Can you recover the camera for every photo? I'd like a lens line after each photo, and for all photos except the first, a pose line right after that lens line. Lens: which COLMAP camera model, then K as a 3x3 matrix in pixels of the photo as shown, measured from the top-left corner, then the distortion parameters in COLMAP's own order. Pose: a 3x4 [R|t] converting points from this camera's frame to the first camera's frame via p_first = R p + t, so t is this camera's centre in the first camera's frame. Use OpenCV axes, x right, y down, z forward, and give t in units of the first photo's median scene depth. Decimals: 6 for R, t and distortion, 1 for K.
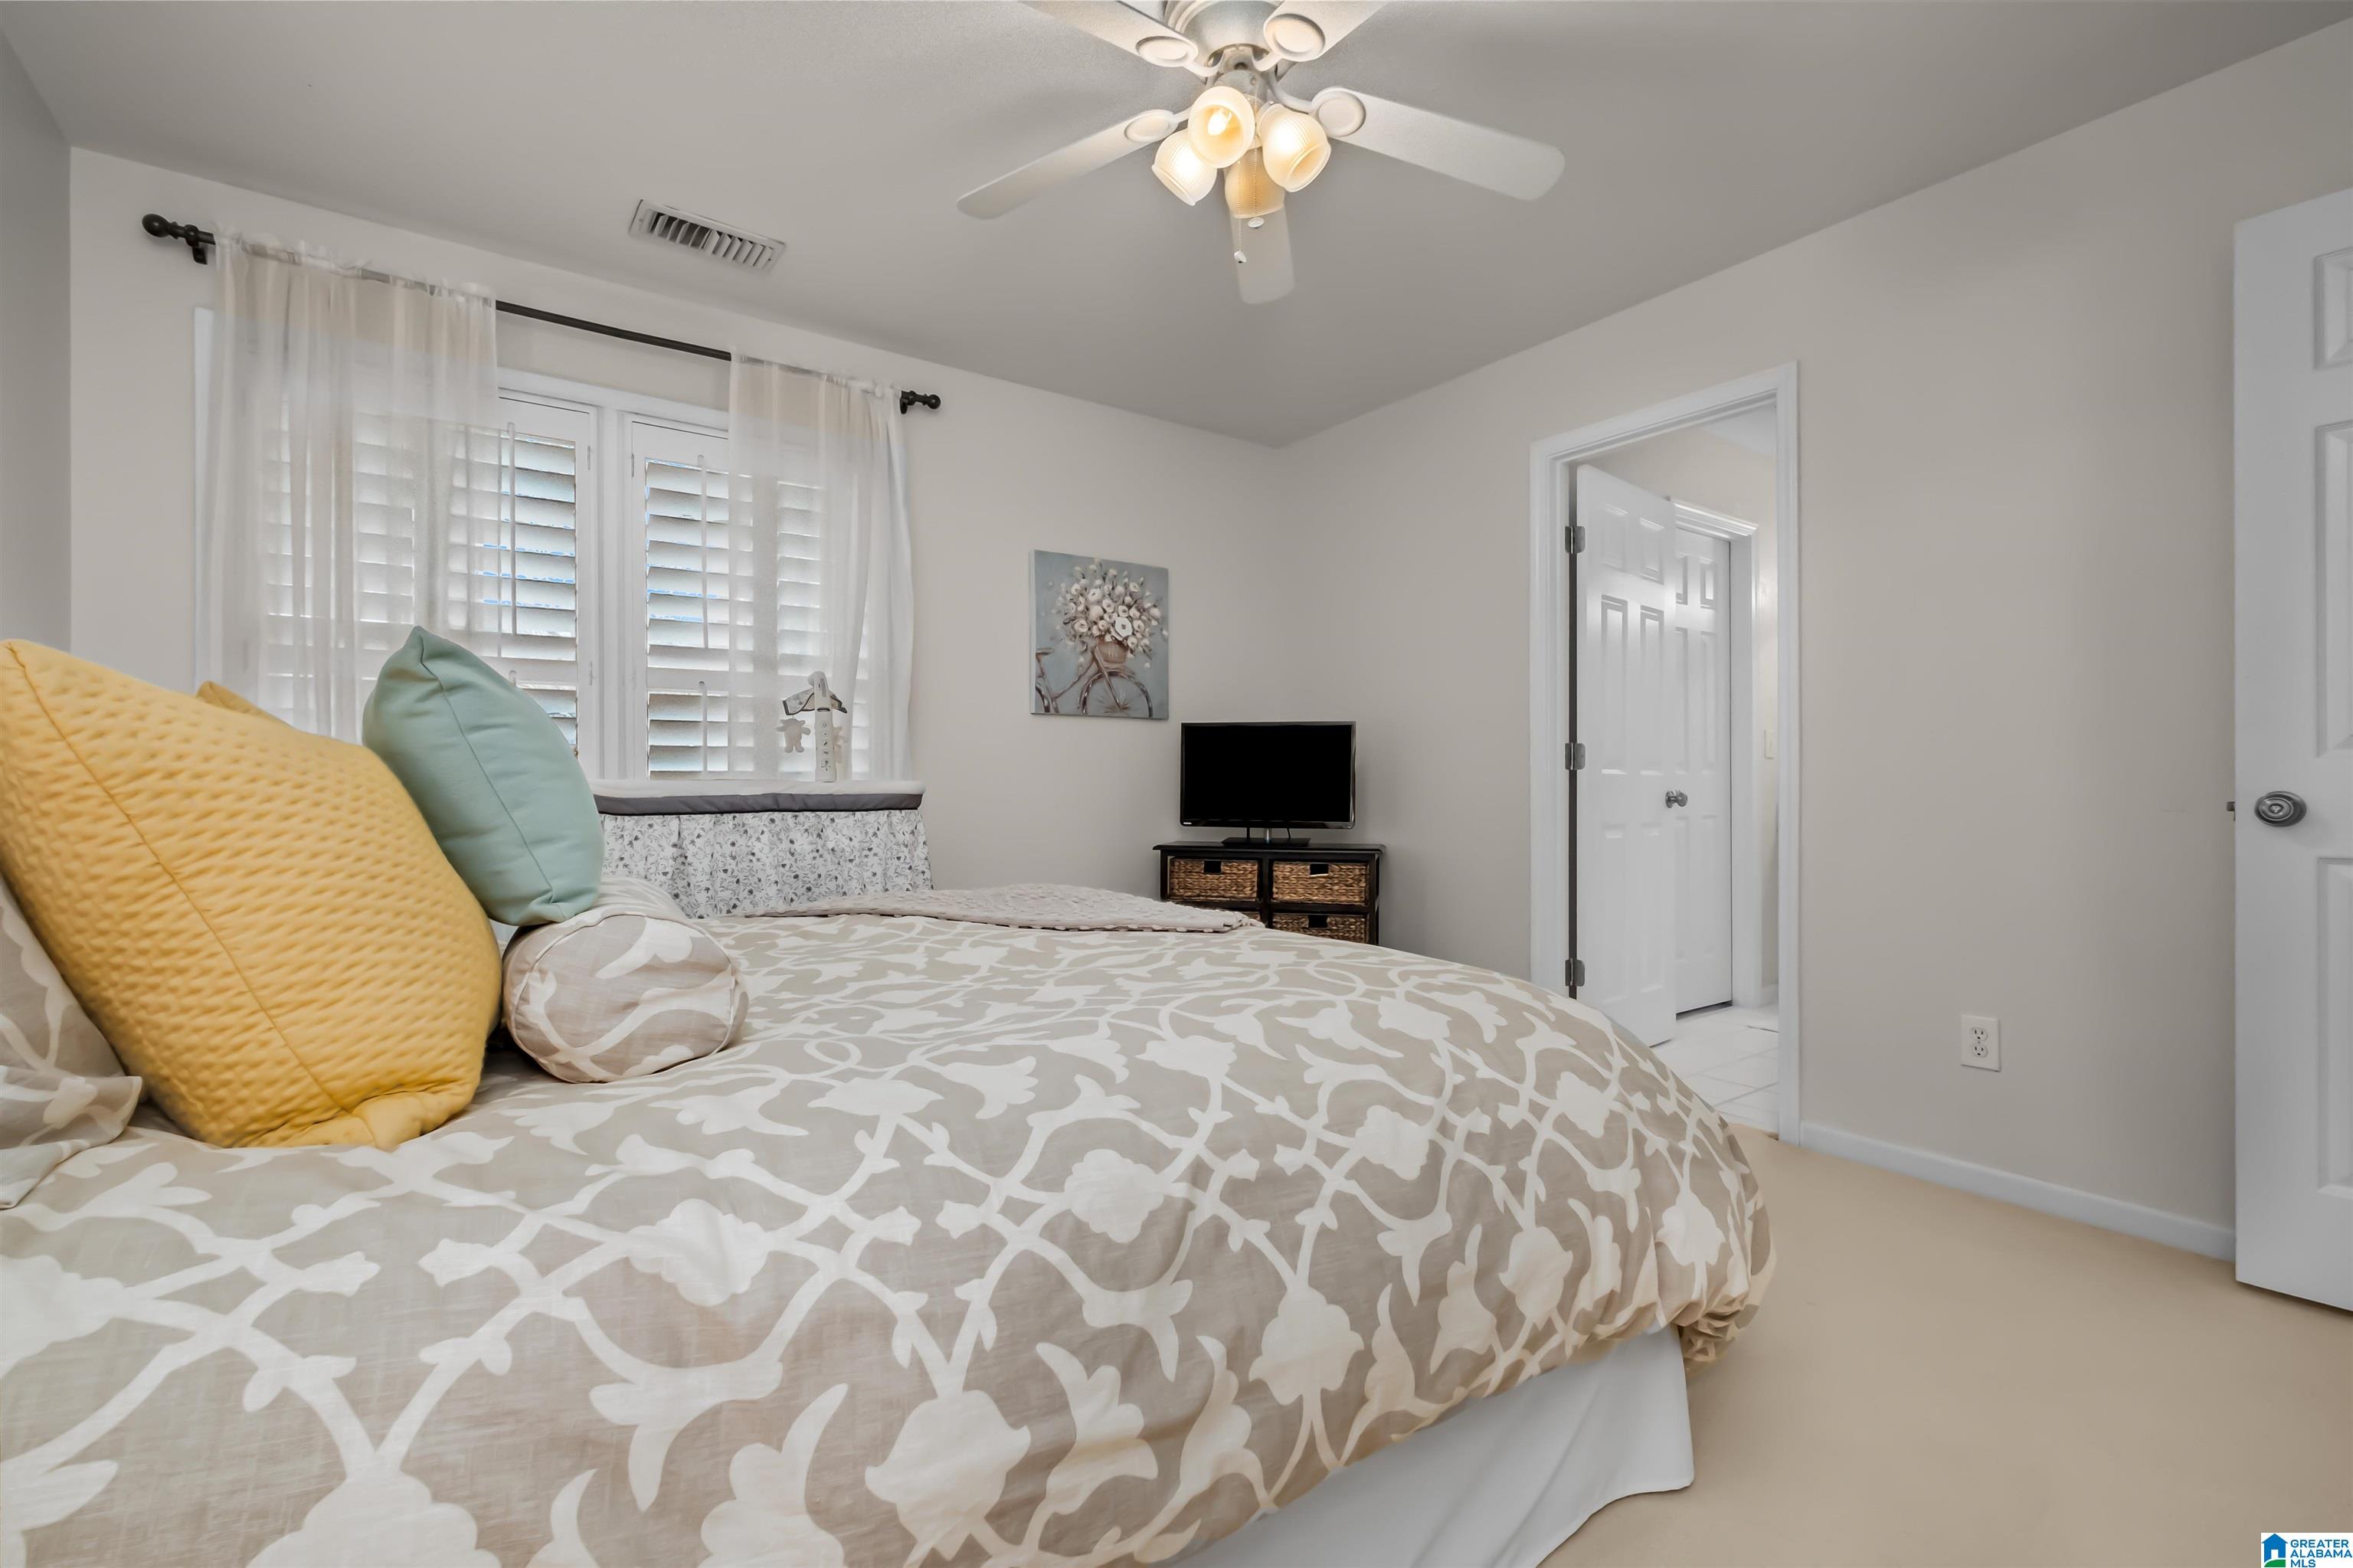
lens RADIAL K [[1019.1, 0, 1183.4], [0, 1019.1, 791.0], [0, 0, 1]] dist [0.000019, -0.000048]
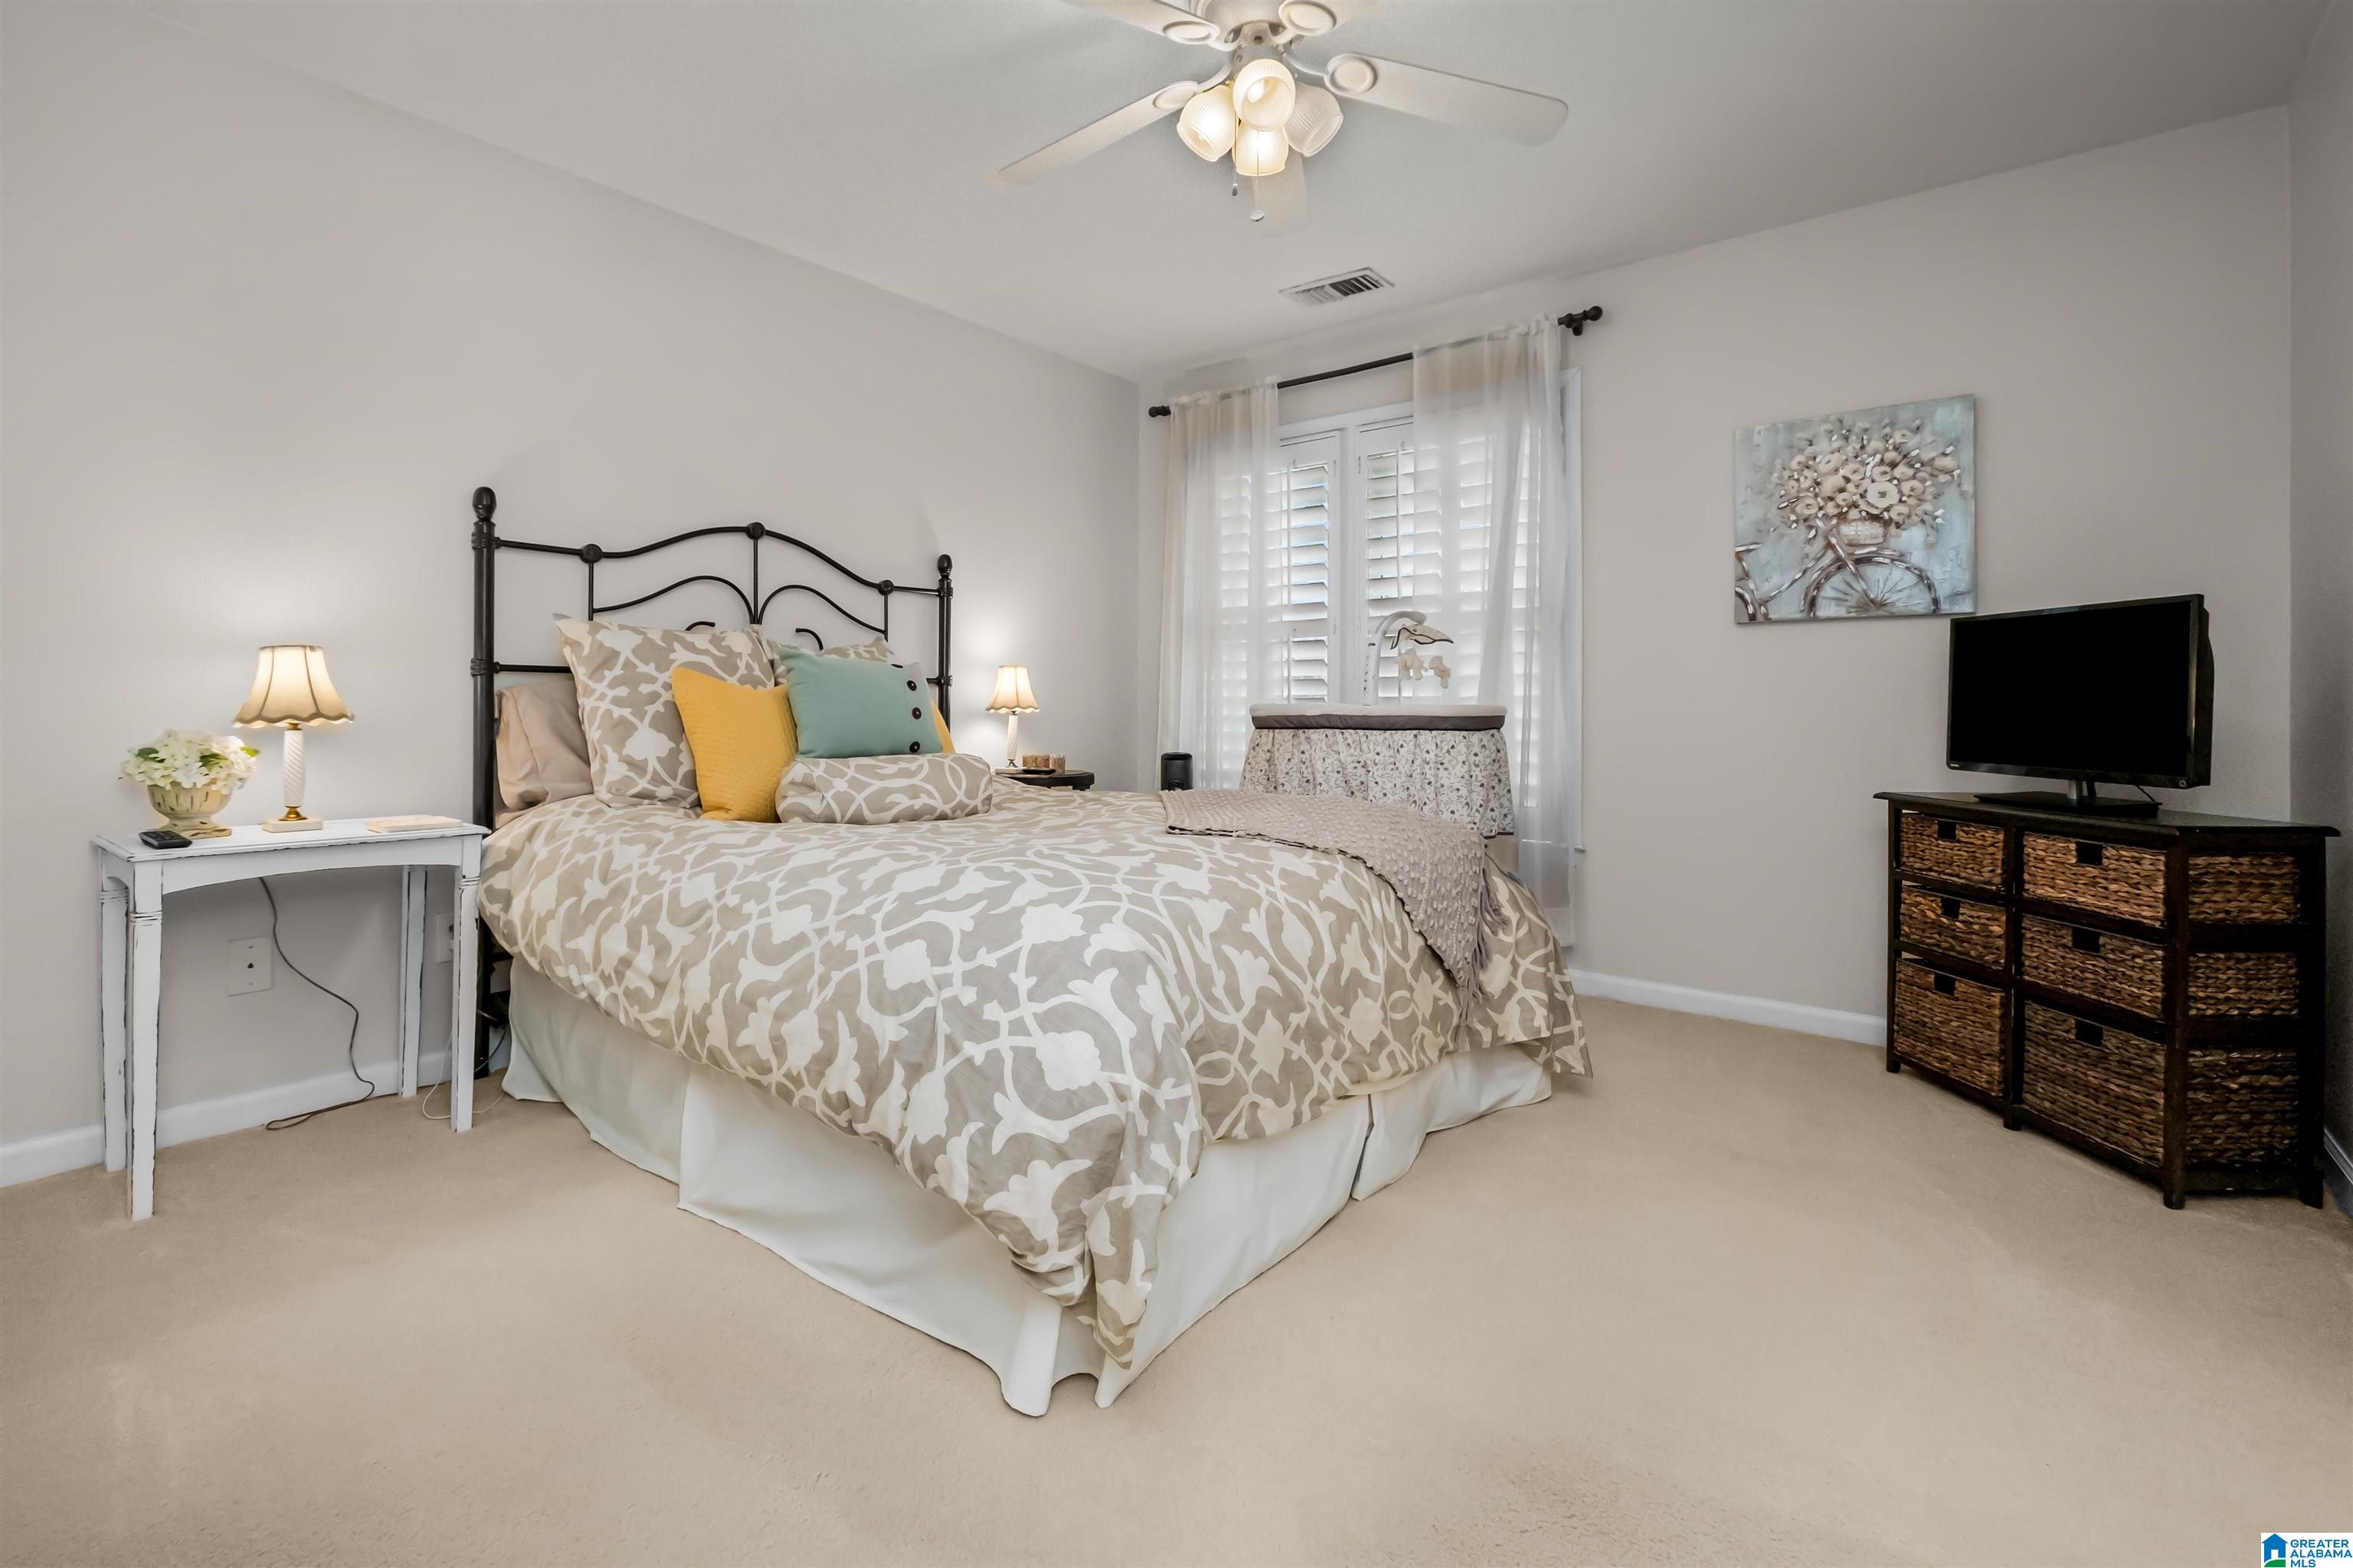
lens RADIAL K [[1062.9, 0, 1180.6], [0, 1062.9, 712.4], [0, 0, 1]] dist [-0.000866, -0.000025]
pose [[0.276193, 0.004488, -0.961092, 0.566184], [-0.008874, 0.999958, 0.002119, -0.000840], [0.961061, 0.007944, 0.276221, 0.317212]]
